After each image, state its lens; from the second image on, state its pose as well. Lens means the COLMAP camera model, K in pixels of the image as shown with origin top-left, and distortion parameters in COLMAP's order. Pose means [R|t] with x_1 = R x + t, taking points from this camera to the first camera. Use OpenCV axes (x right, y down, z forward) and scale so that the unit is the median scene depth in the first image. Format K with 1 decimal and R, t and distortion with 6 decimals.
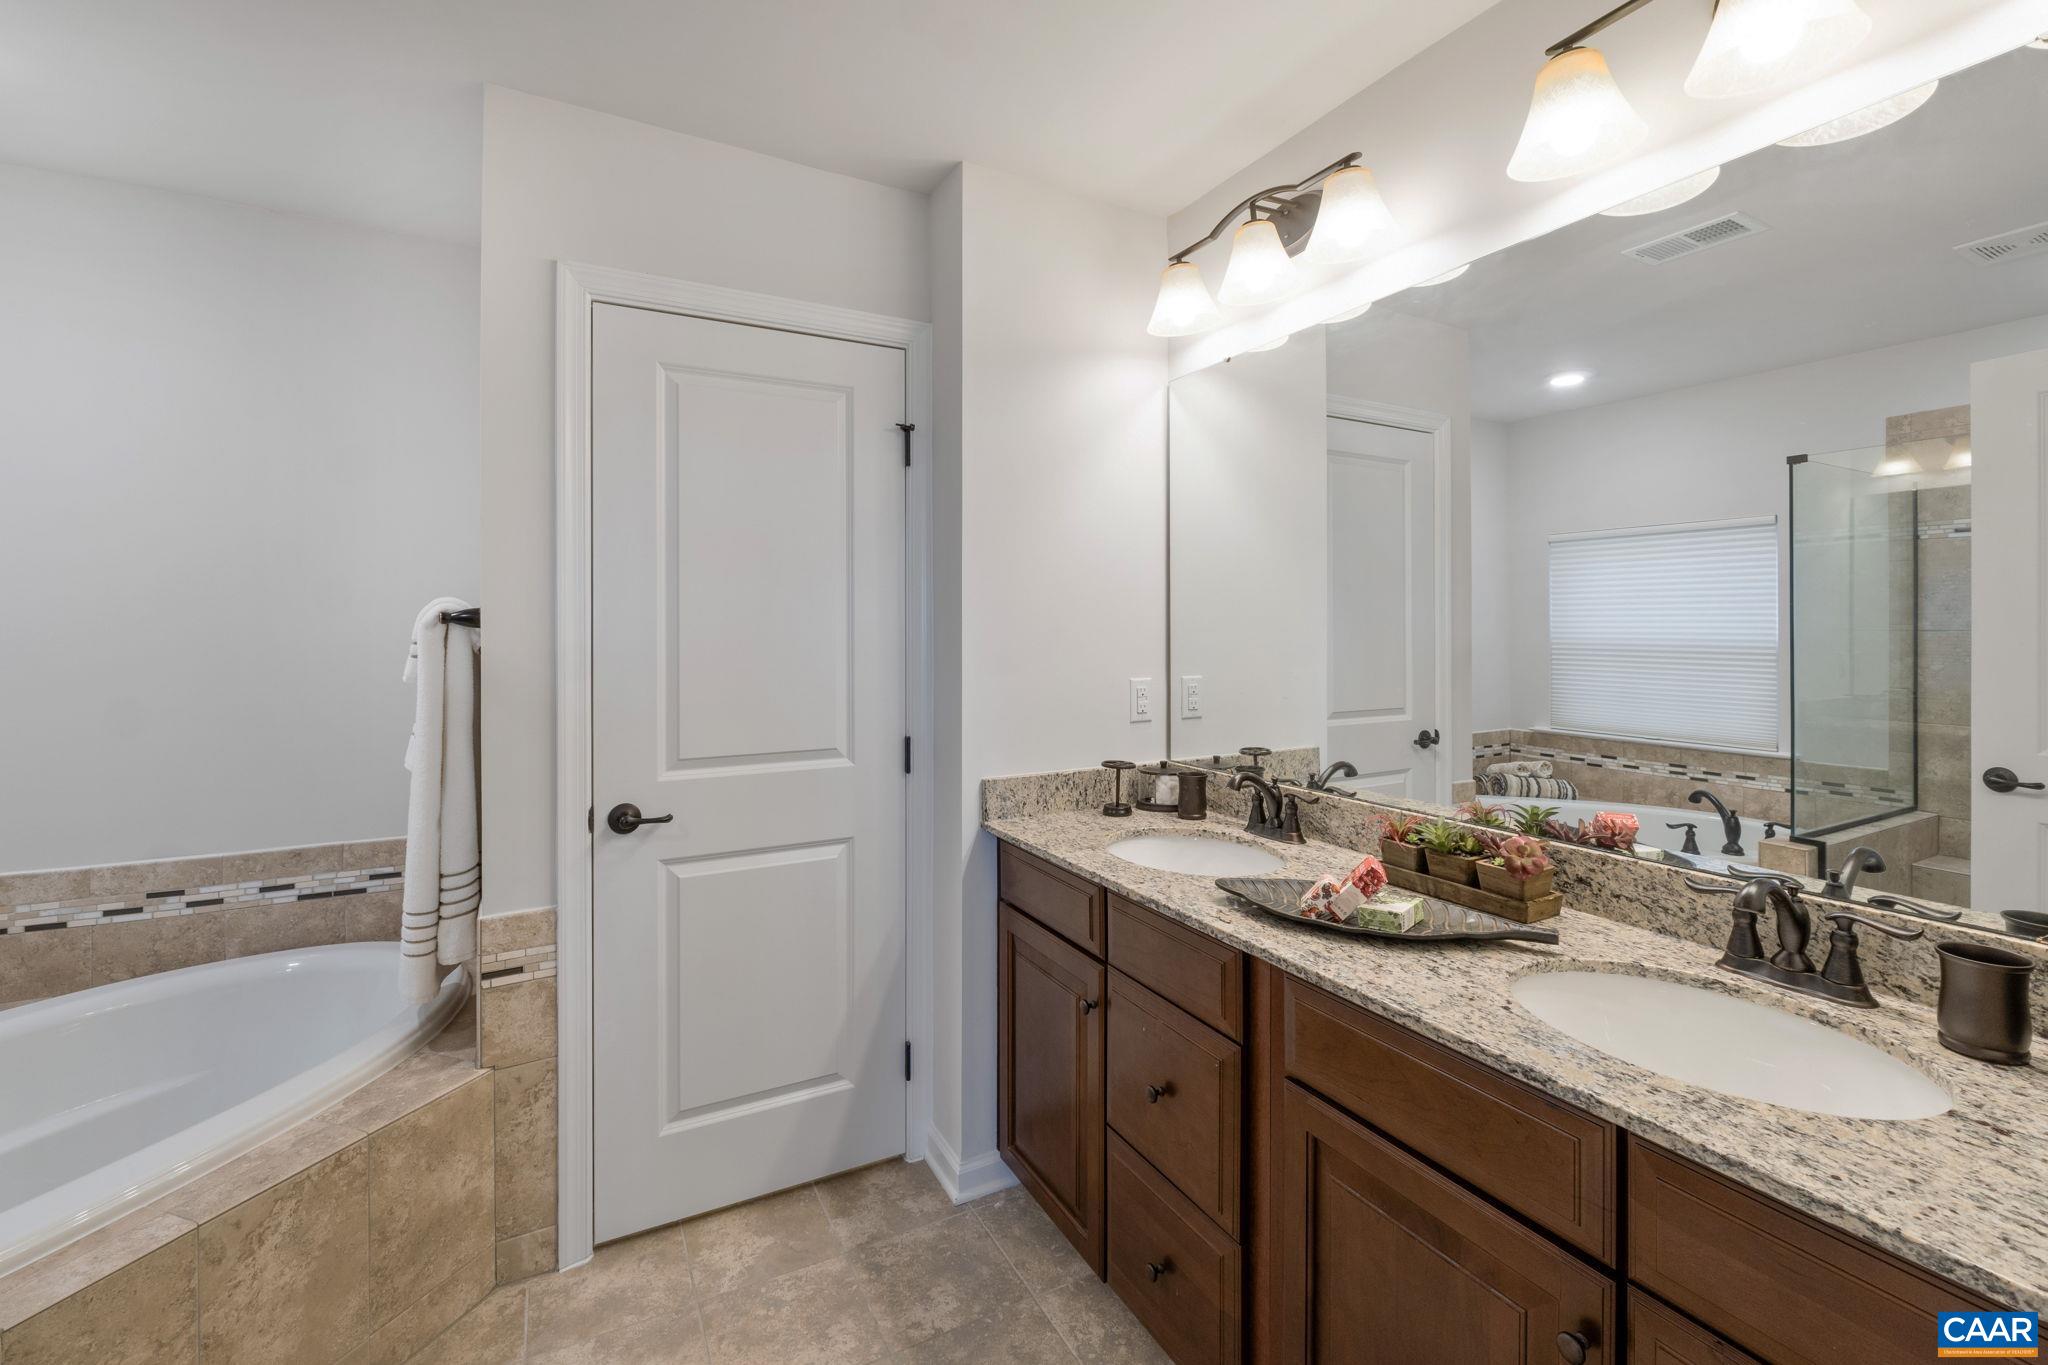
lens RADIAL K [[884.2, 0, 1025.1], [0, 884.2, 648.9], [0, 0, 1]] dist [-0.001553, -0.000197]
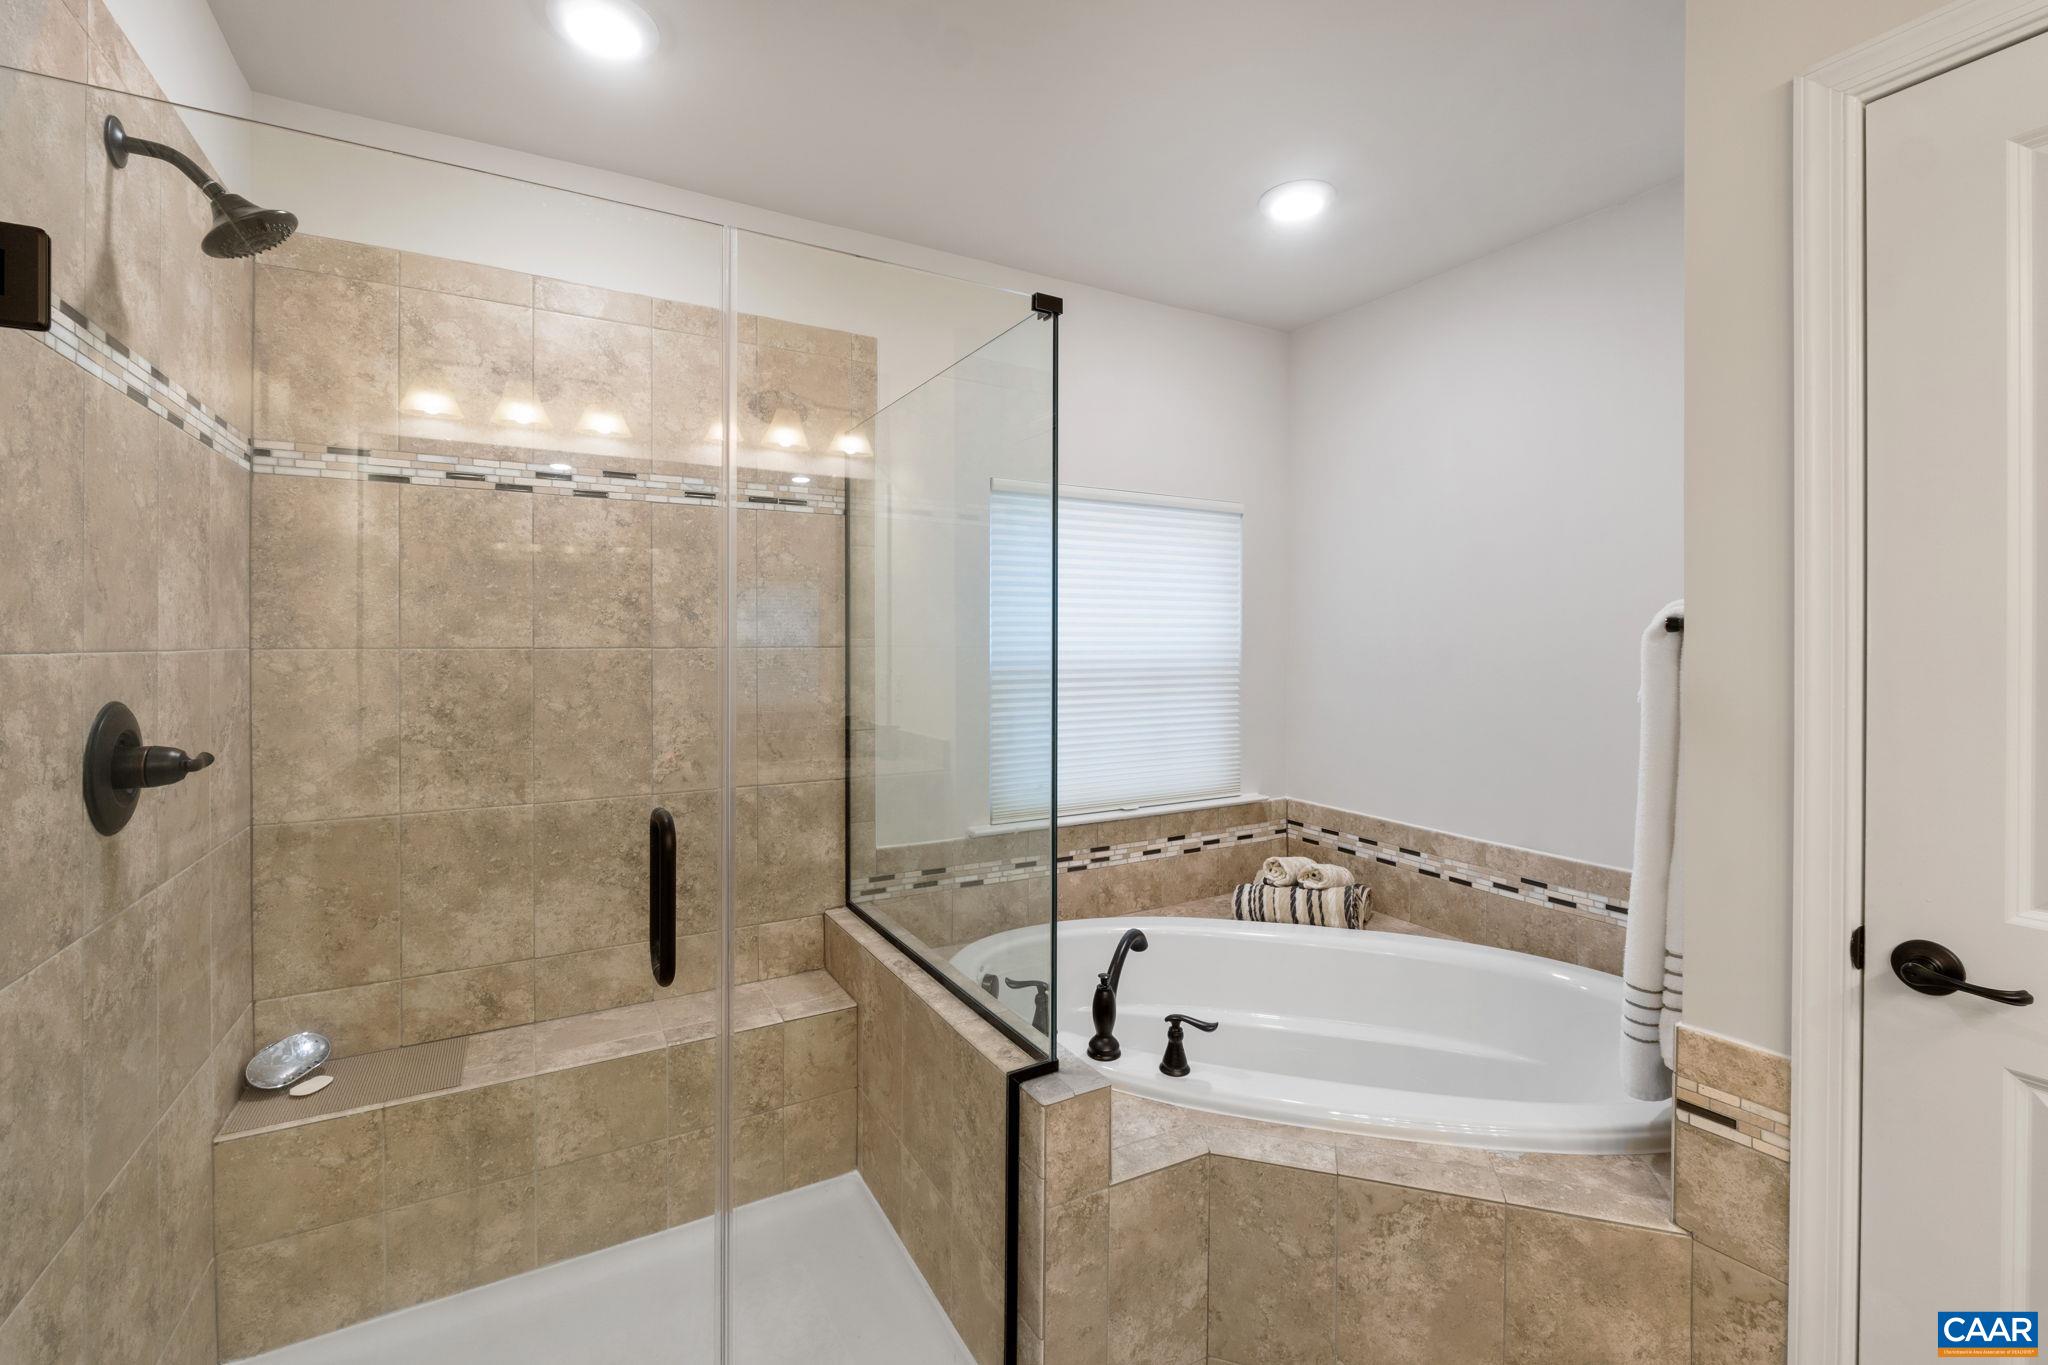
lens RADIAL K [[884.2, 0, 1025.1], [0, 884.2, 648.9], [0, 0, 1]] dist [-0.001553, -0.000197]
pose [[0.010660, 0.011862, -0.999873, 0.122442], [-0.023762, 0.999650, 0.011607, -0.009115], [0.999661, 0.023636, 0.010938, 0.426951]]
